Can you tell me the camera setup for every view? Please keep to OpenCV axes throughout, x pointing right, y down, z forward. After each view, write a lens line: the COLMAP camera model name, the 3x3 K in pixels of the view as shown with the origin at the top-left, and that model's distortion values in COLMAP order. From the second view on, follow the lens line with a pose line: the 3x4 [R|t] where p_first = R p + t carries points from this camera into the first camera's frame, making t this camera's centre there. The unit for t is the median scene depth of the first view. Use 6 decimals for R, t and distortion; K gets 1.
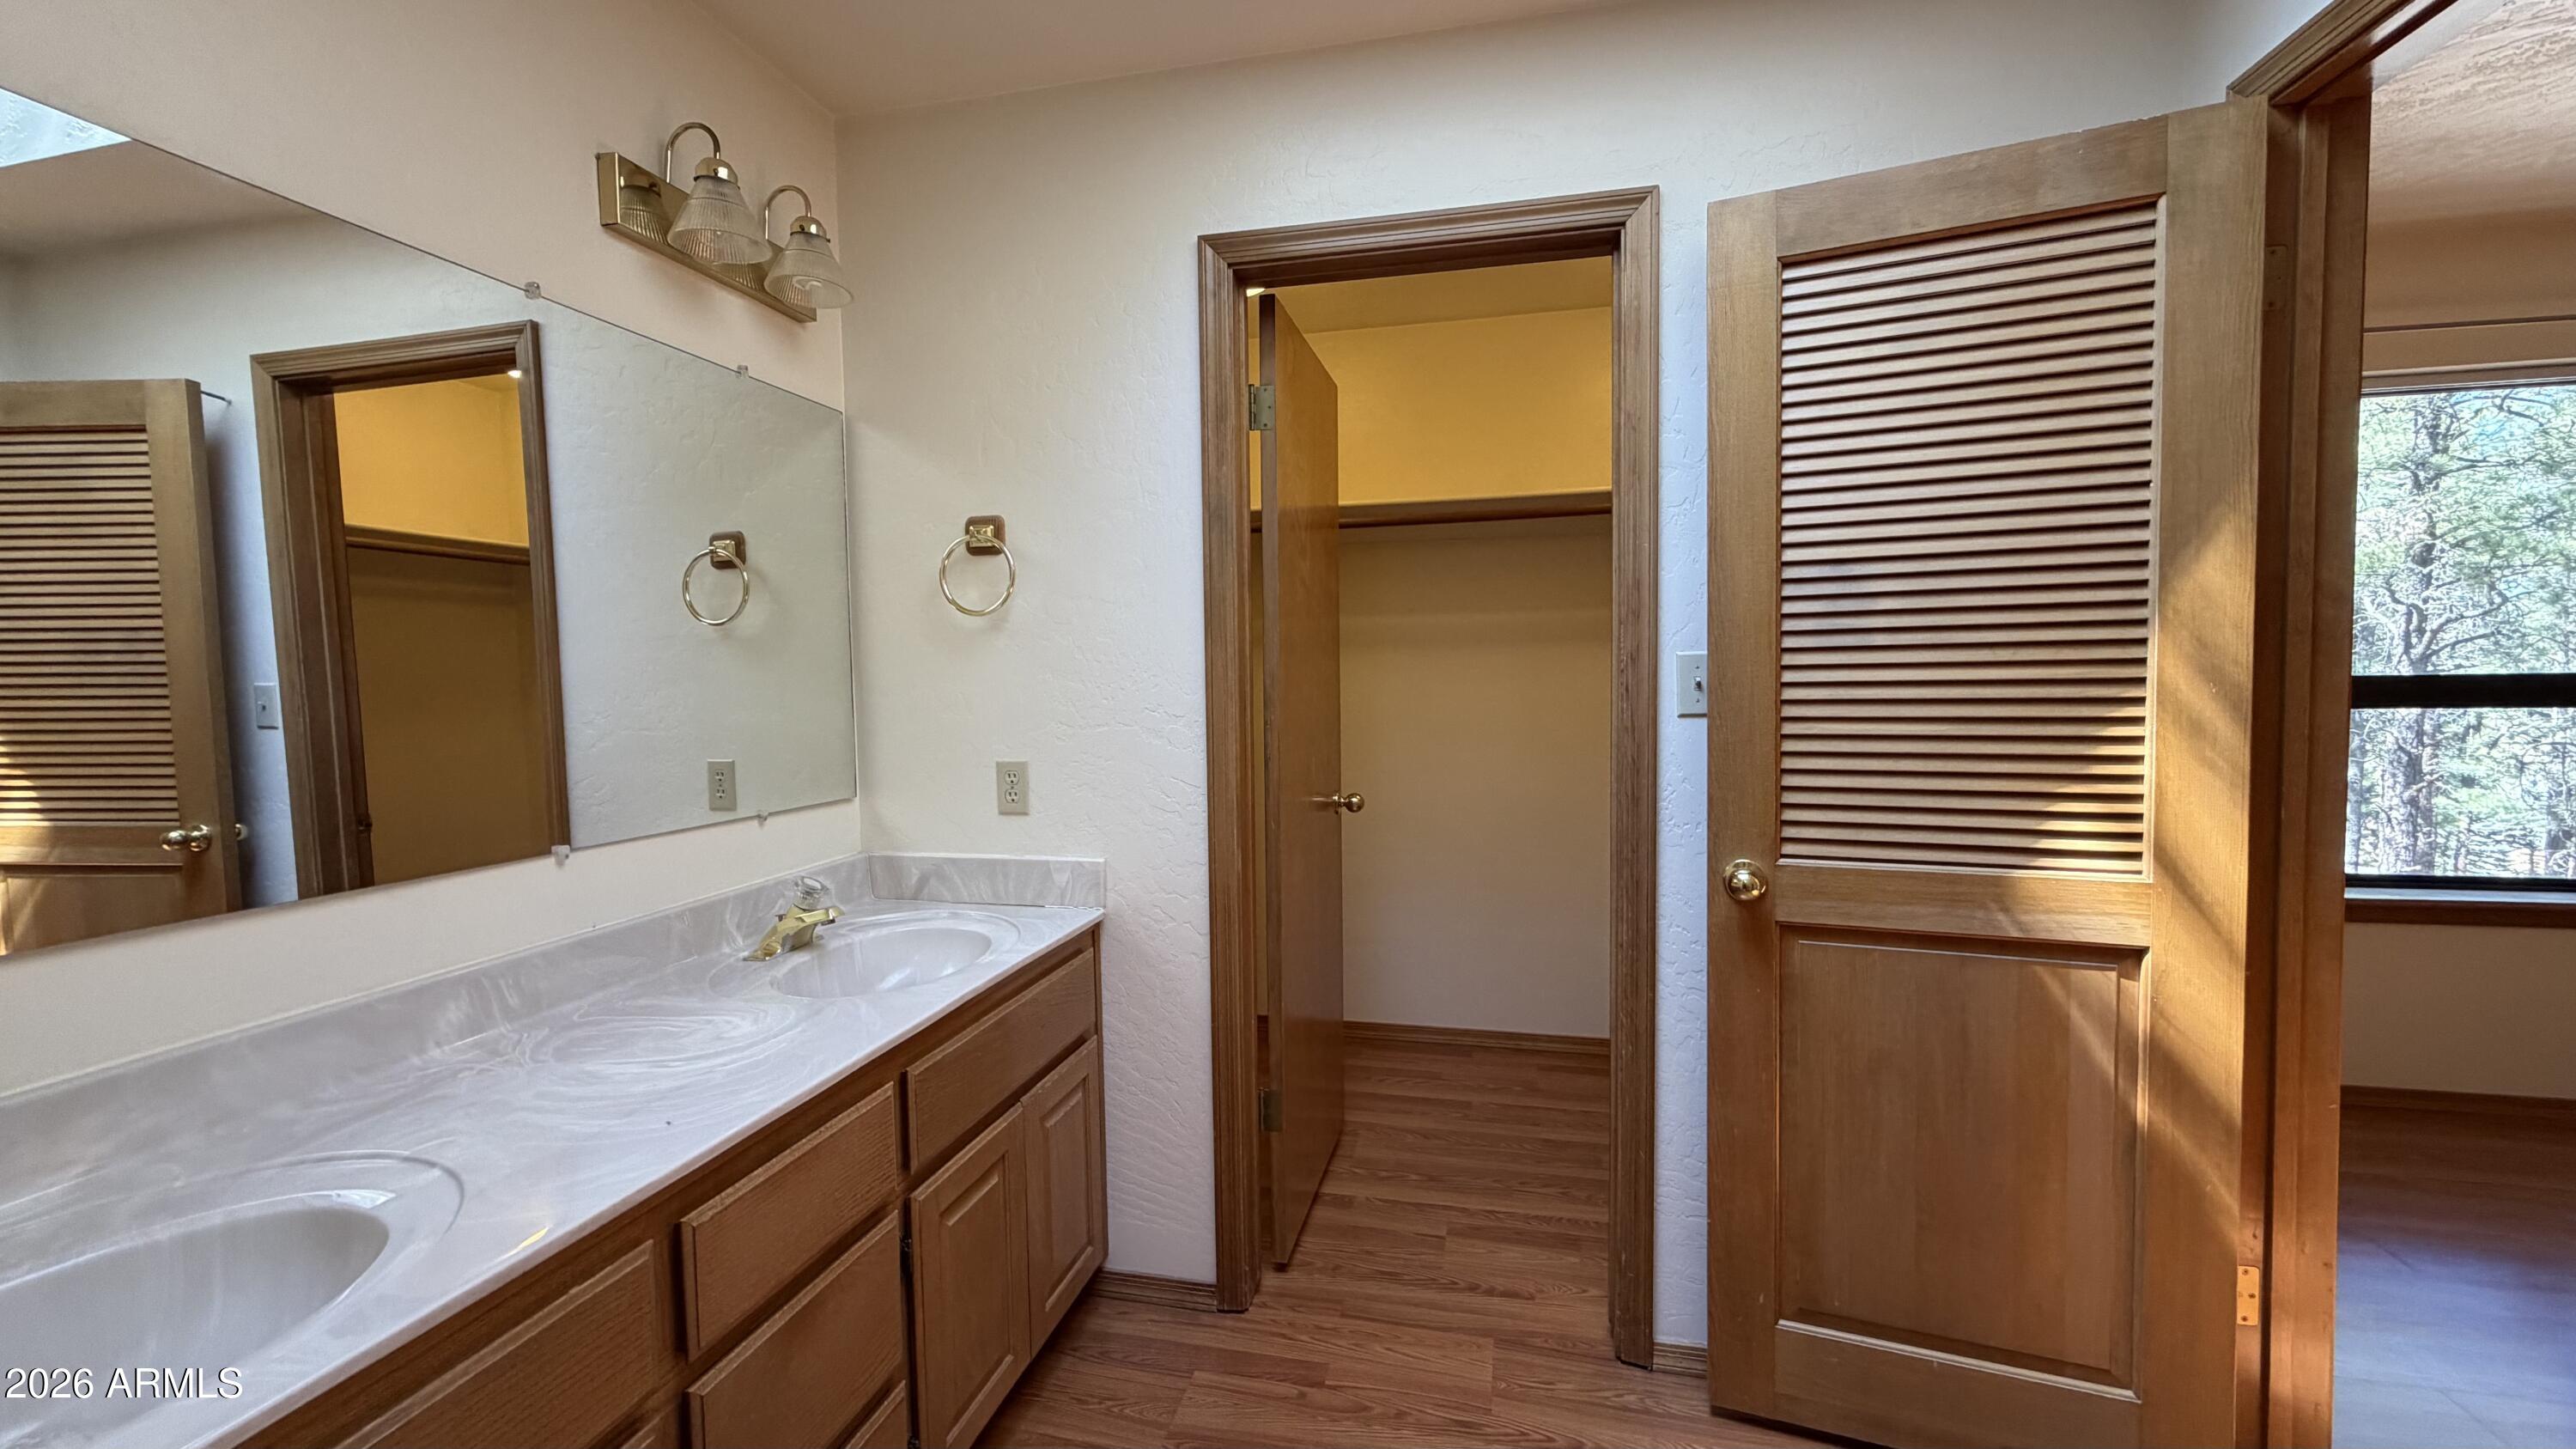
lens RADIAL K [[1025.3, 0, 1282.0], [0, 1025.3, 727.4], [0, 0, 1]] dist [-0.001801, 0.000906]
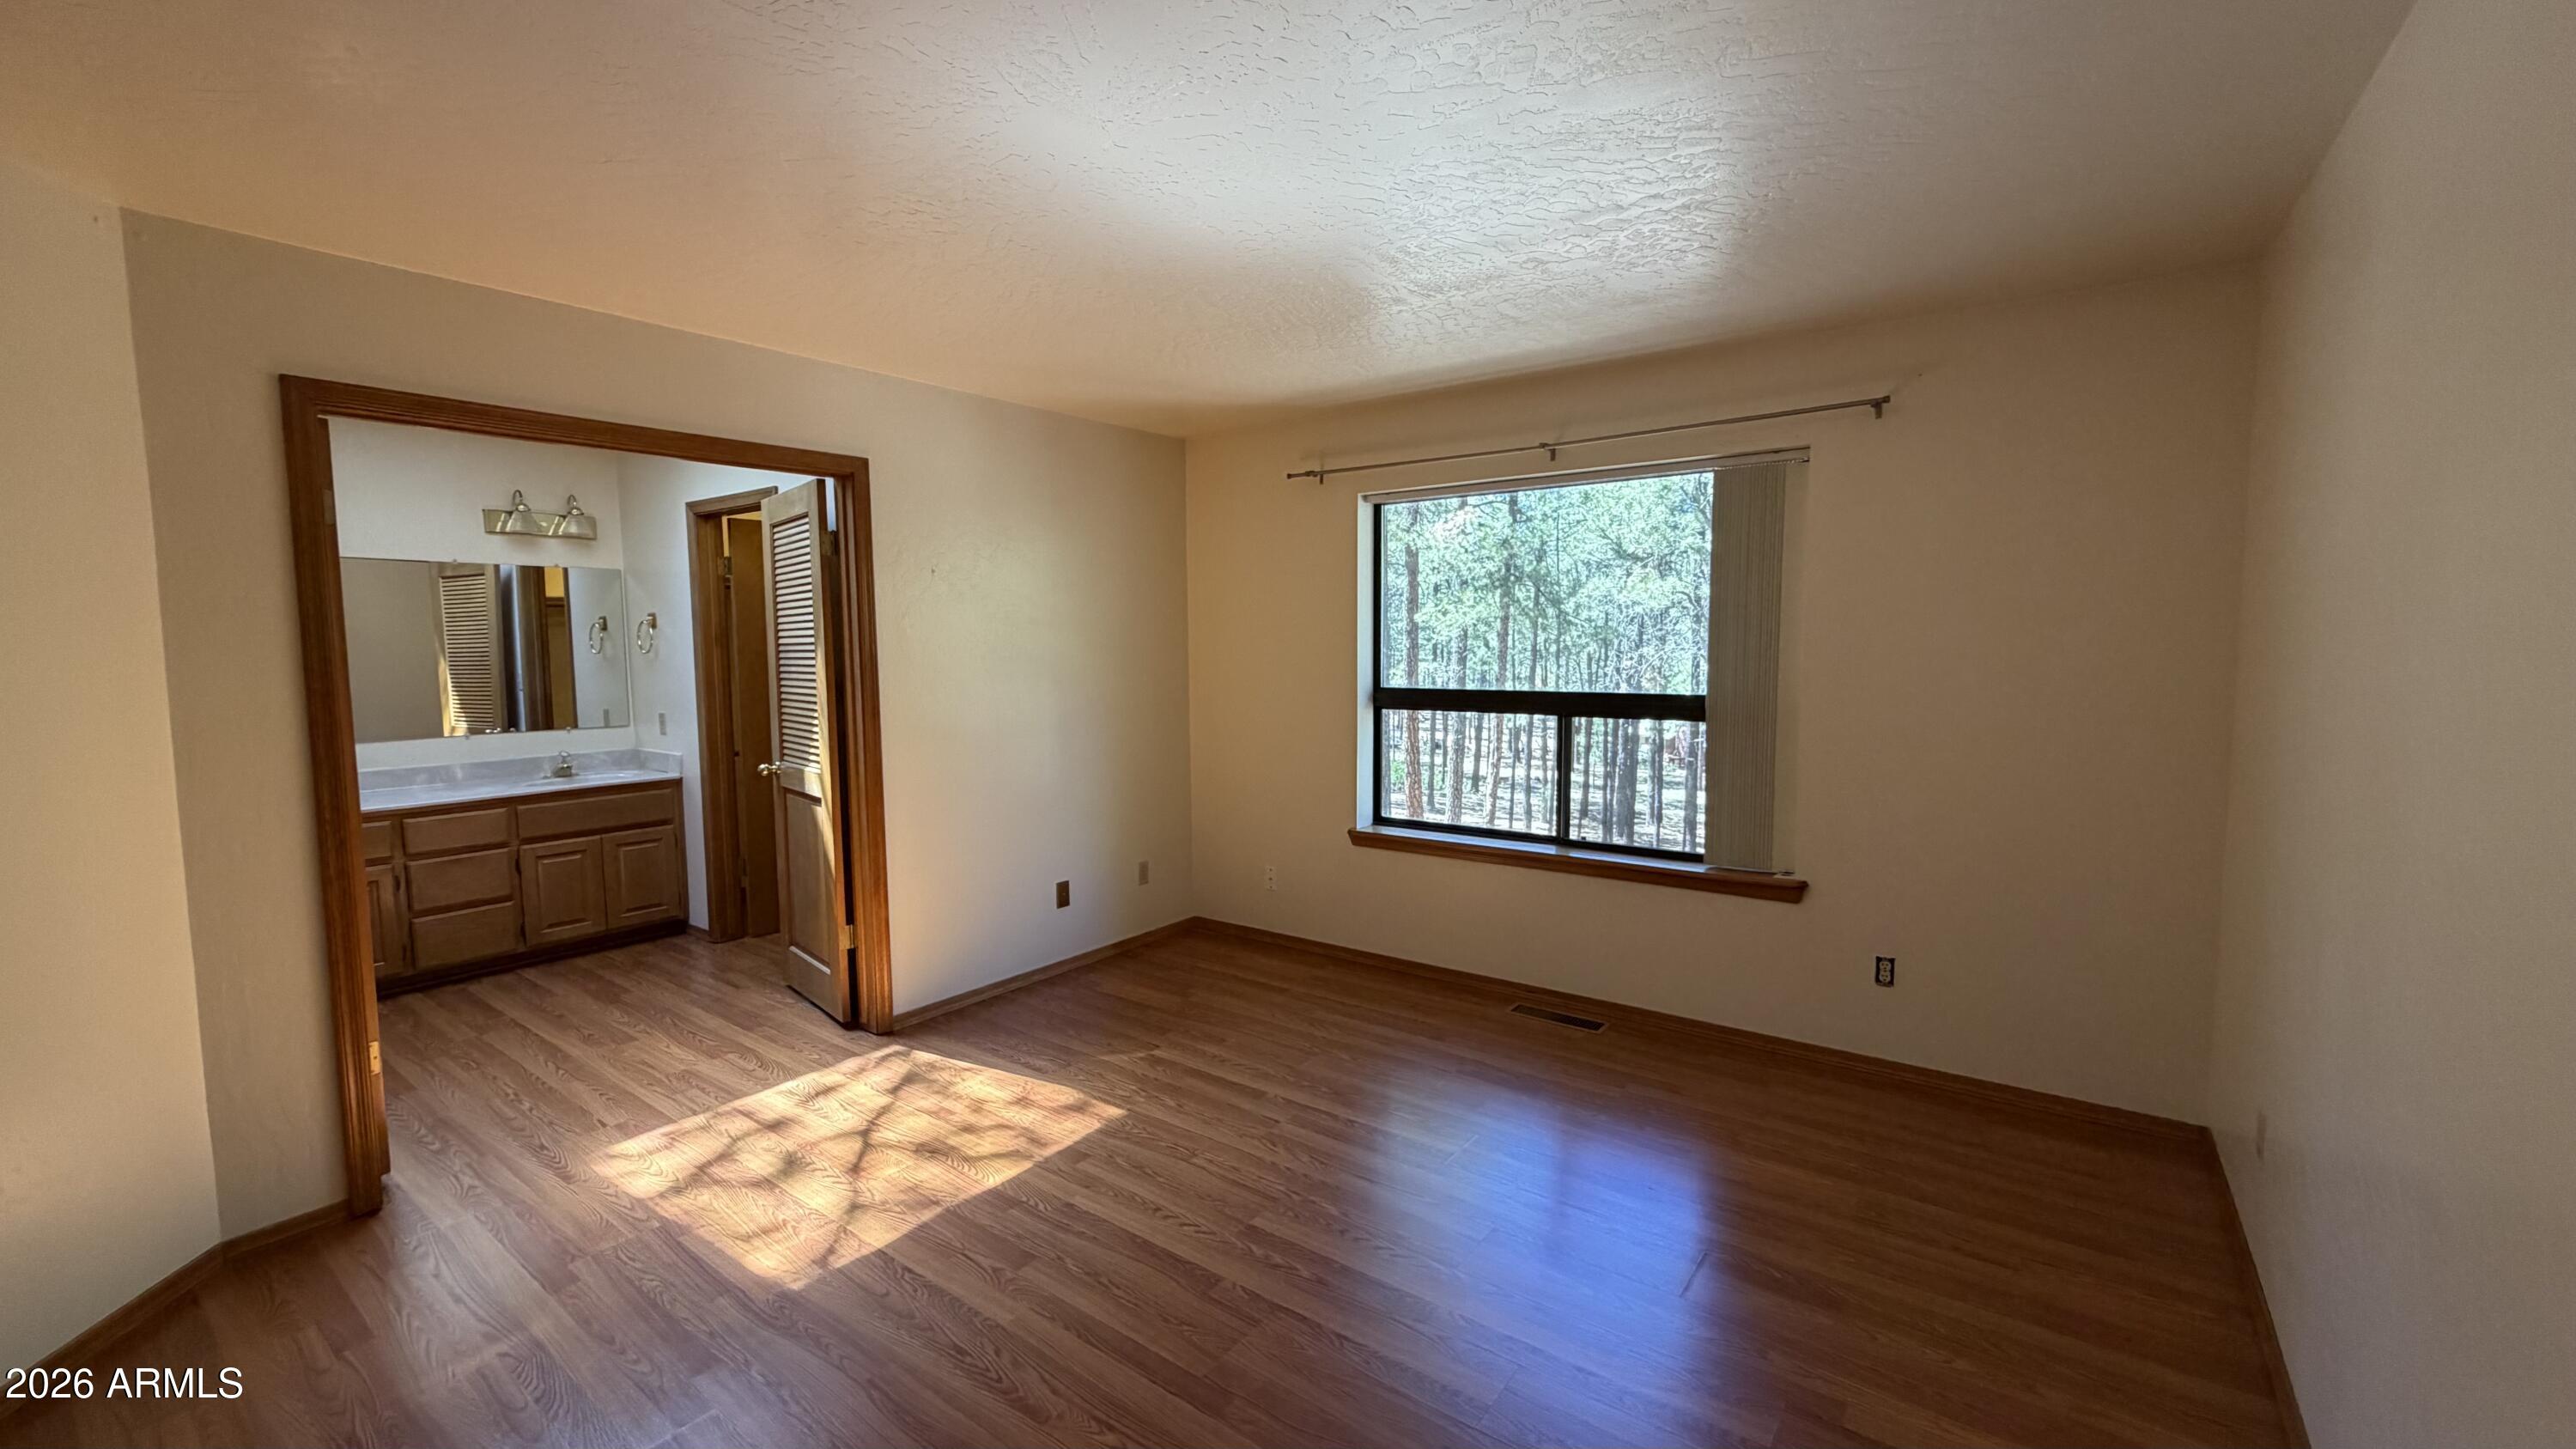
lens RADIAL K [[1025.3, 0, 1246.3], [0, 1025.3, 725.8], [0, 0, 1]] dist [-0.001801, 0.000906]
pose [[0.910221, 0.037876, -0.412387, 2.264530], [-0.025412, 0.999041, 0.035669, -0.067082], [0.413342, -0.021987, 0.910310, -0.725391]]
